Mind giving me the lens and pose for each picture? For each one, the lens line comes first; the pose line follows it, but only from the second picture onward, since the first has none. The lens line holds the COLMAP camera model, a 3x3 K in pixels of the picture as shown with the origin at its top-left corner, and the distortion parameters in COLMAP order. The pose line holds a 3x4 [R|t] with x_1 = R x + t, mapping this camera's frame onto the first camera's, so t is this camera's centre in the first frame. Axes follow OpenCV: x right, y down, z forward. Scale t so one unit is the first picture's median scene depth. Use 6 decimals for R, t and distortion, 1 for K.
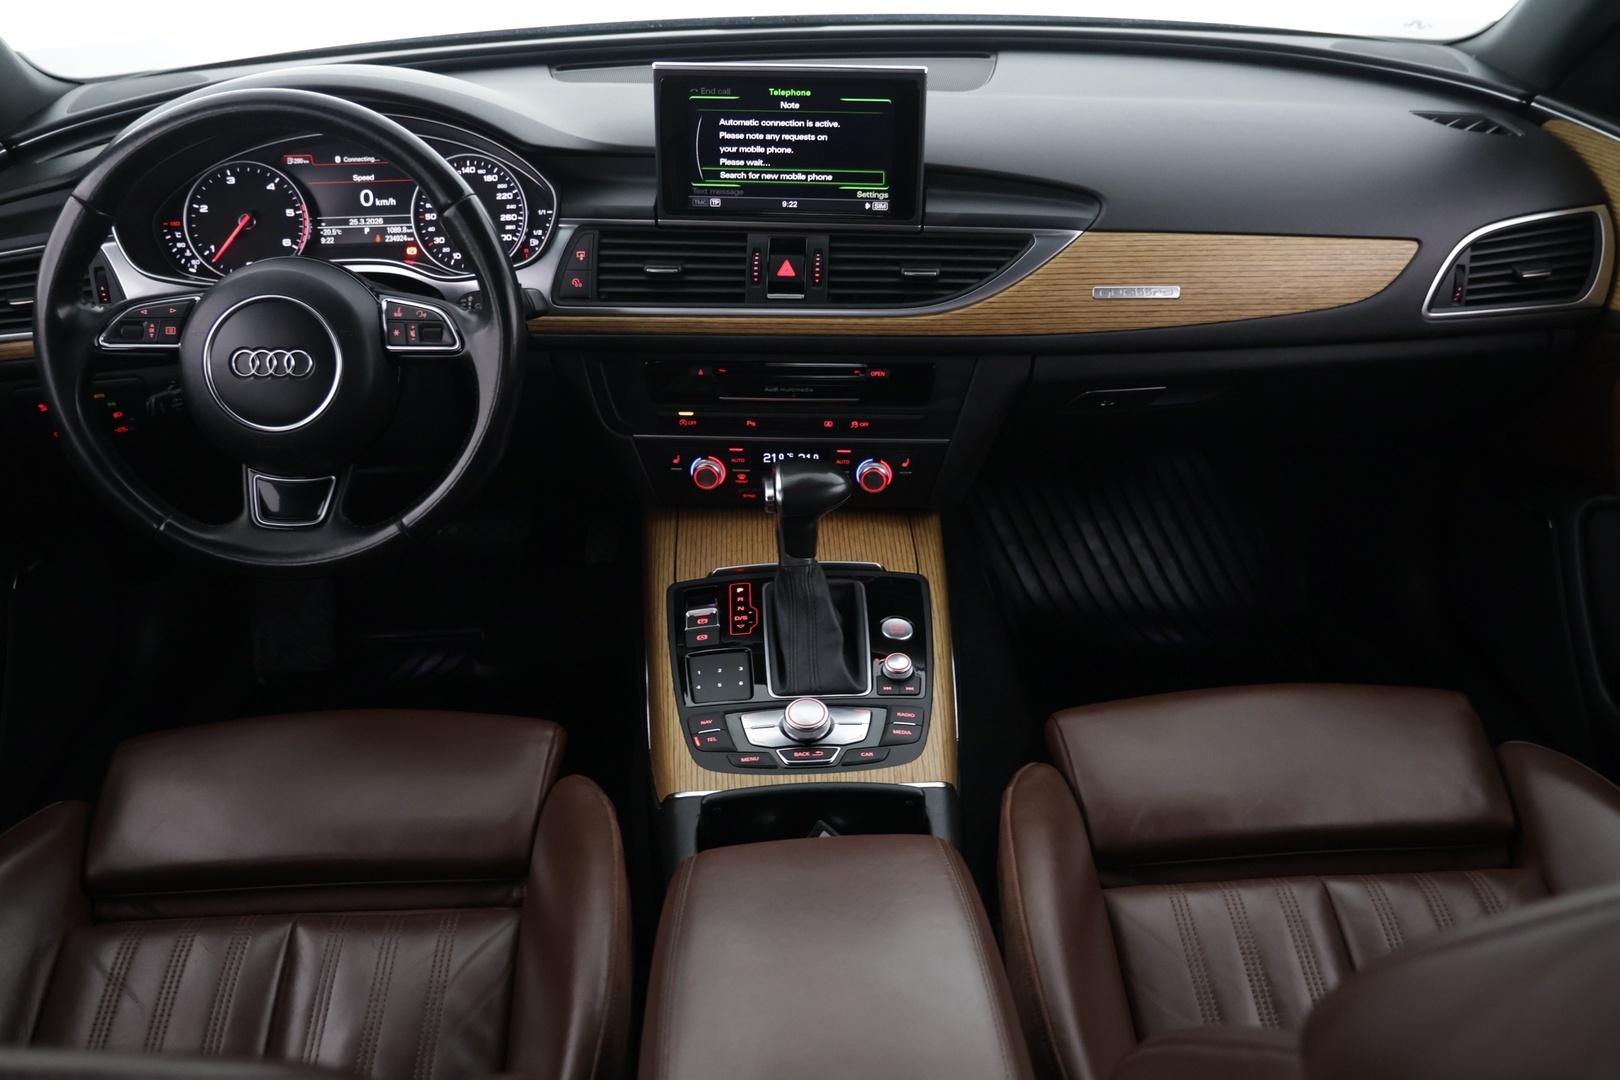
lens RADIAL K [[1494.8, 0, 811.6], [0, 1494.8, 525.1], [0, 0, 1]] dist [-0.010355, 0.000000]
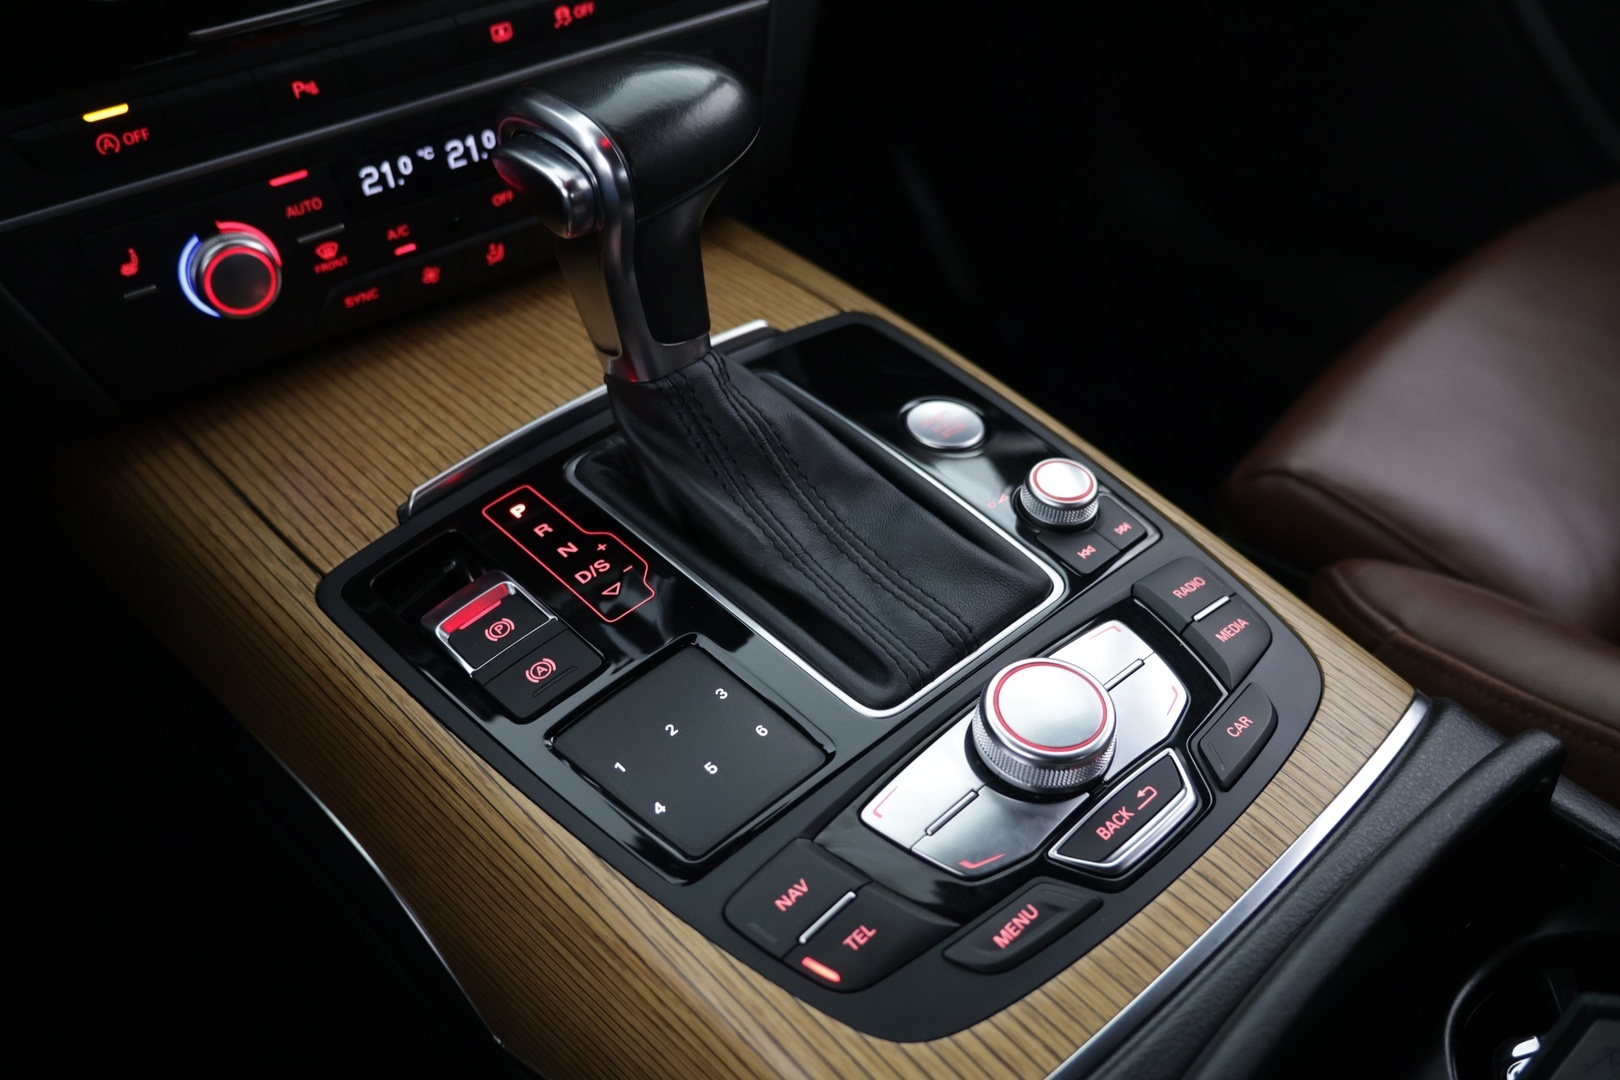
lens RADIAL K [[1376.4, 0, 792.6], [0, 1376.4, 545.5], [0, 0, 1]] dist [-0.028177, 0.034393]
pose [[0.771835, -0.420070, 0.477296, -0.154885], [0.376628, 0.906861, 0.189087, 0.013033], [-0.512271, 0.033819, 0.858158, 0.674657]]
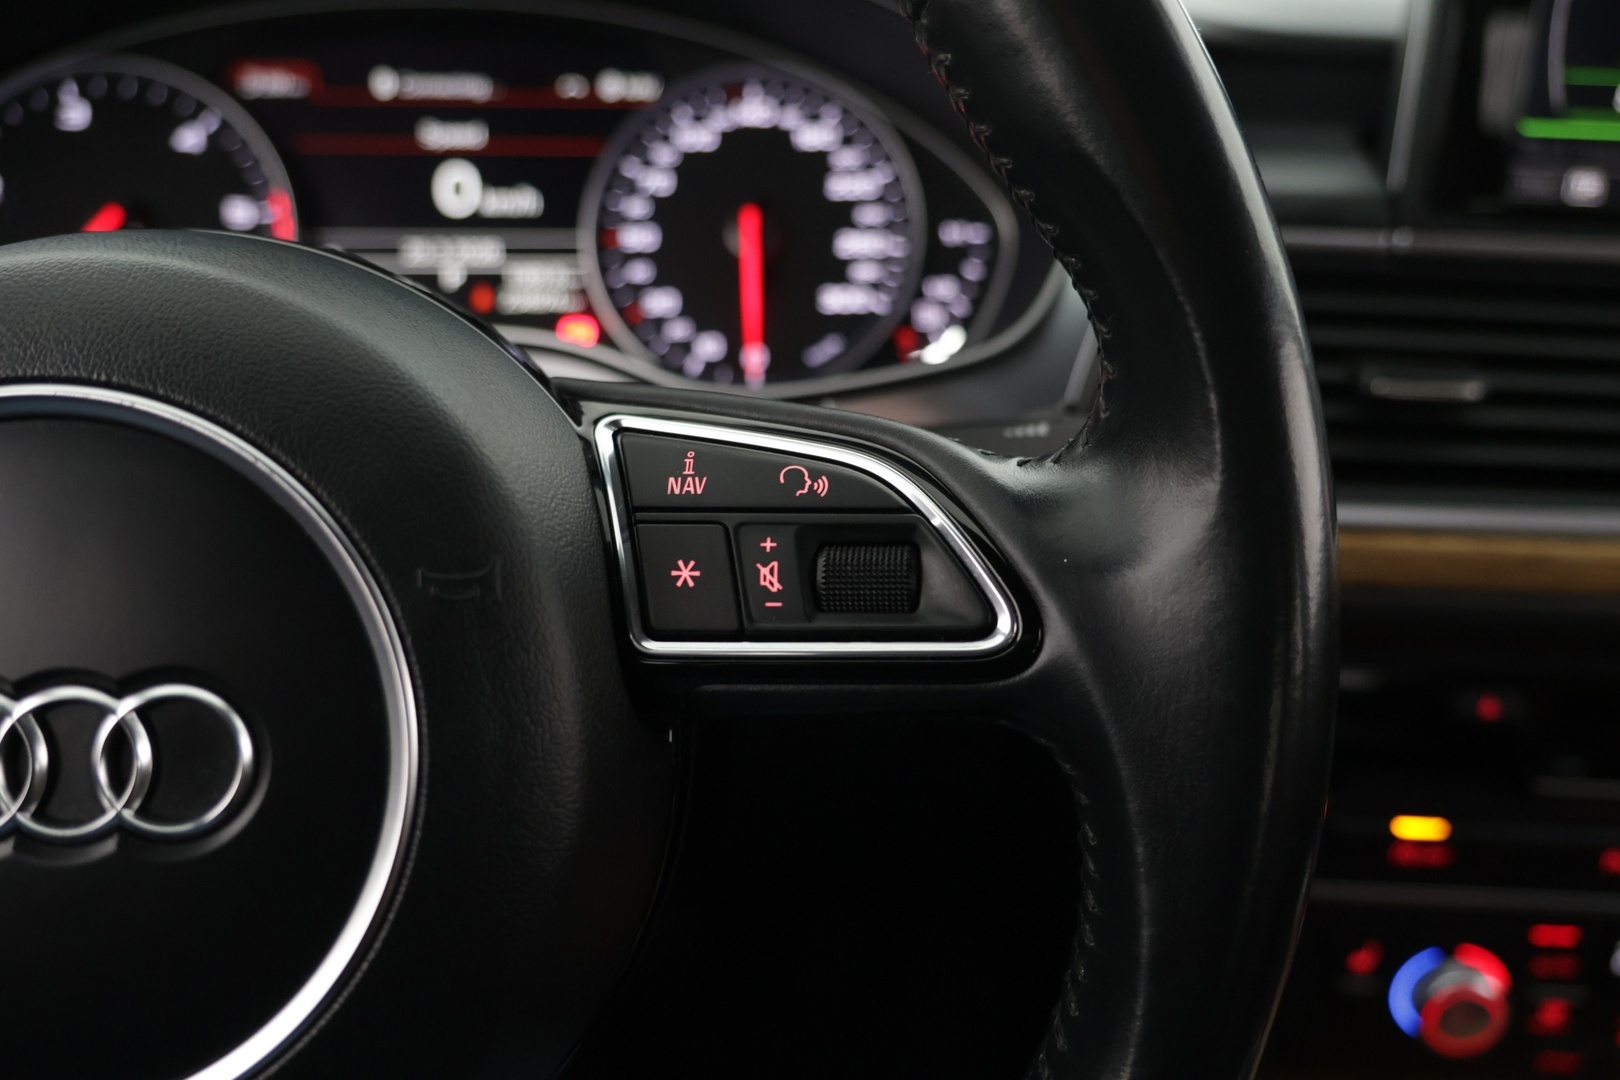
lens RADIAL K [[1376.4, 0, 800.3], [0, 1376.4, 563.5], [0, 0, 1]] dist [-0.028177, 0.034393]
pose [[0.998959, 0.024736, 0.038337, -0.237314], [-0.019900, 0.992360, -0.121760, -0.094147], [-0.041056, 0.120871, 0.991819, 0.711915]]
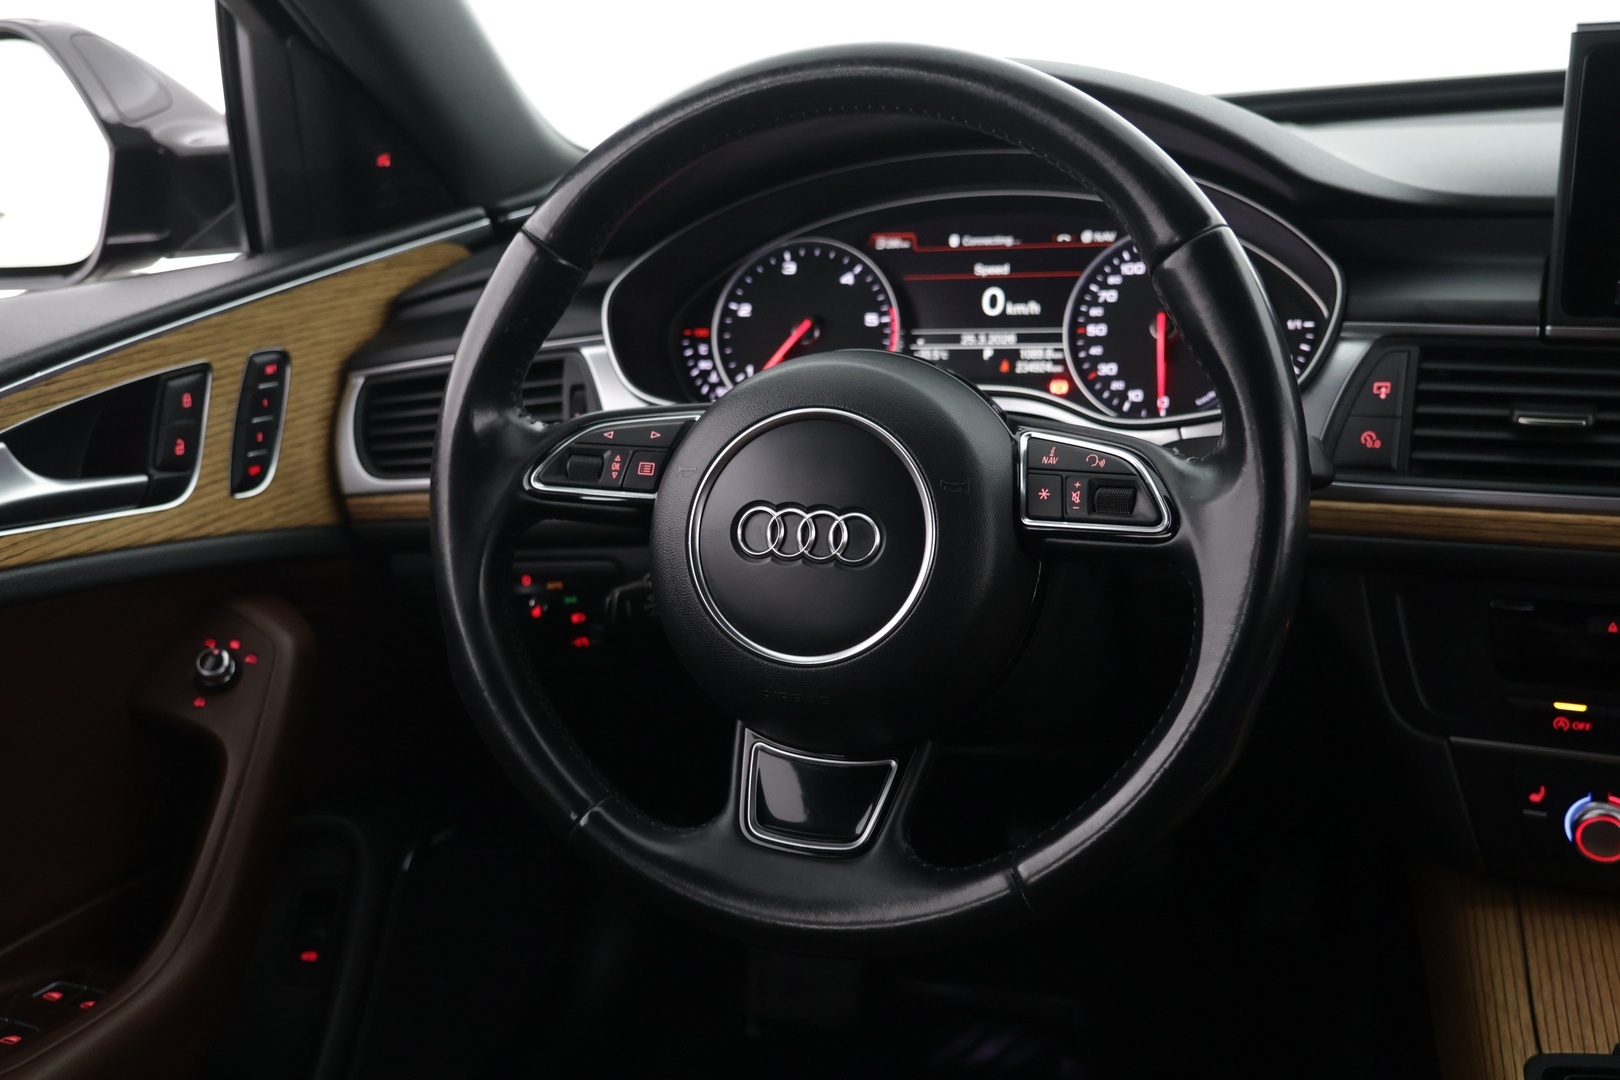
lens RADIAL K [[1543.4, 0, 803.6], [0, 1543.4, 534.0], [0, 0, 1]] dist [-0.019778, 0.000000]
pose [[0.930348, 0.061088, -0.361555, -0.143503], [-0.121051, 0.981912, -0.145583, -0.025584], [0.346121, 0.179210, 0.920915, 0.430481]]
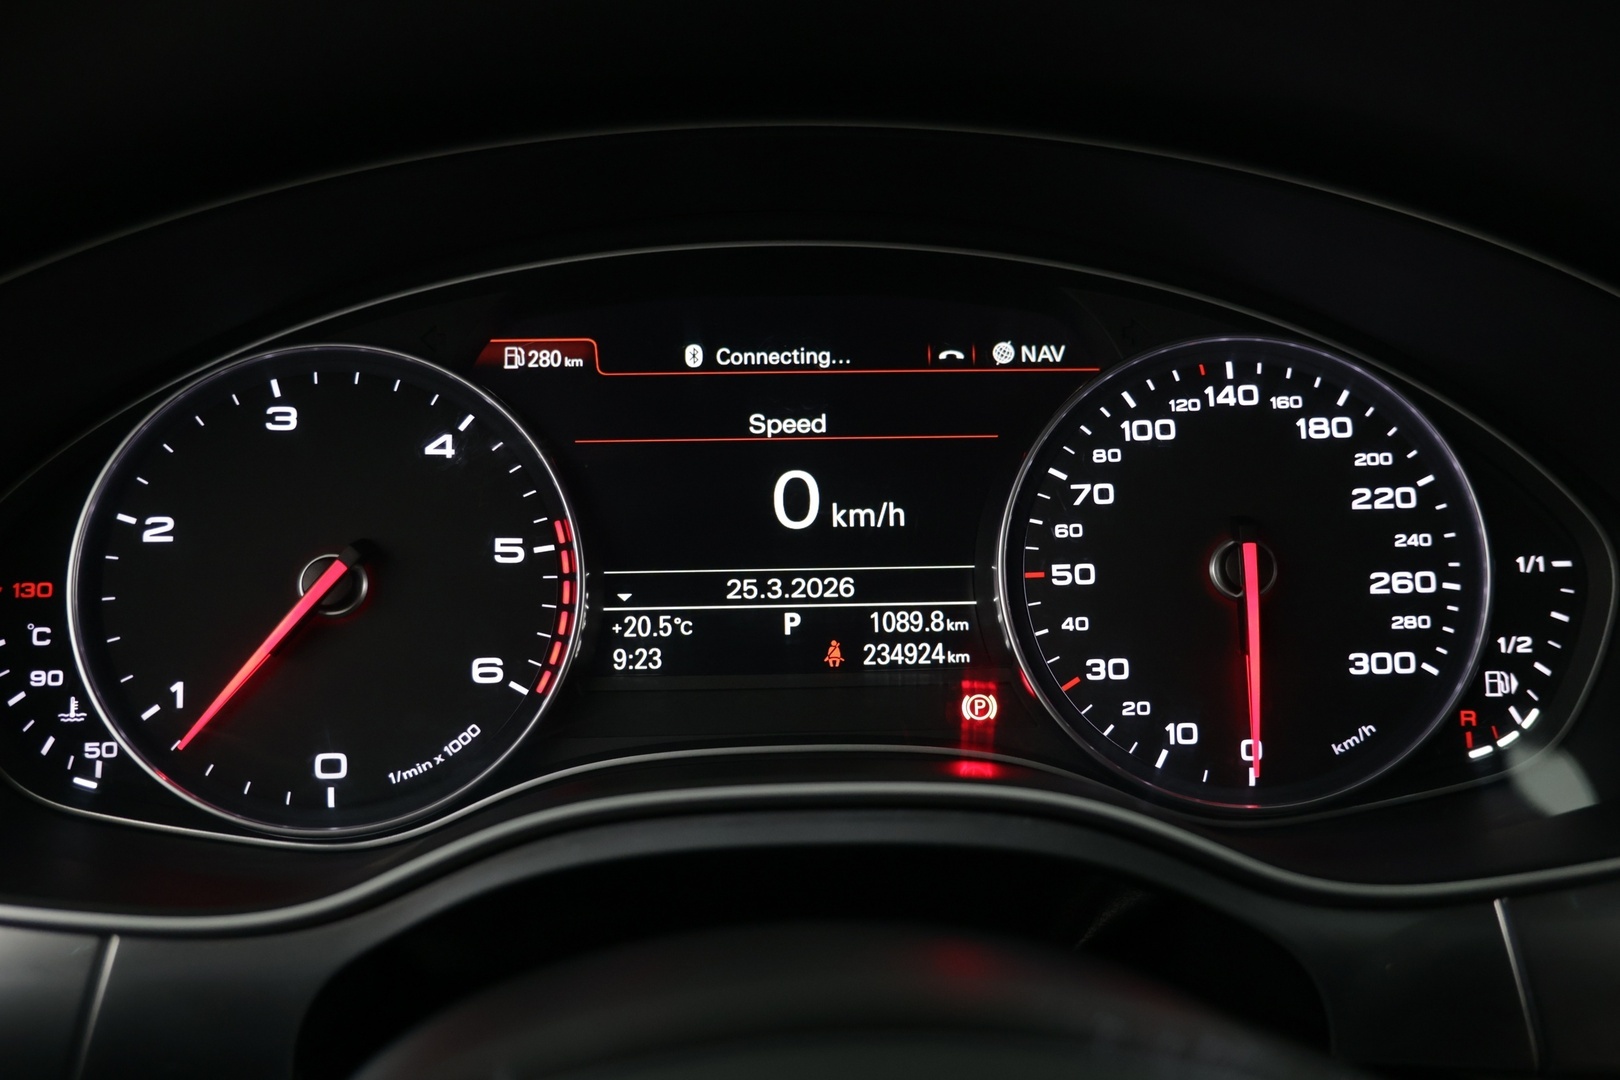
lens RADIAL K [[1376.4, 0, 800.0], [0, 1376.4, 534.1], [0, 0, 1]] dist [-0.028177, 0.034393]
pose [[0.999882, 0.013617, 0.007114, -0.315660], [-0.011750, 0.976123, -0.216900, -0.170081], [-0.009898, 0.216791, 0.976168, 0.809091]]
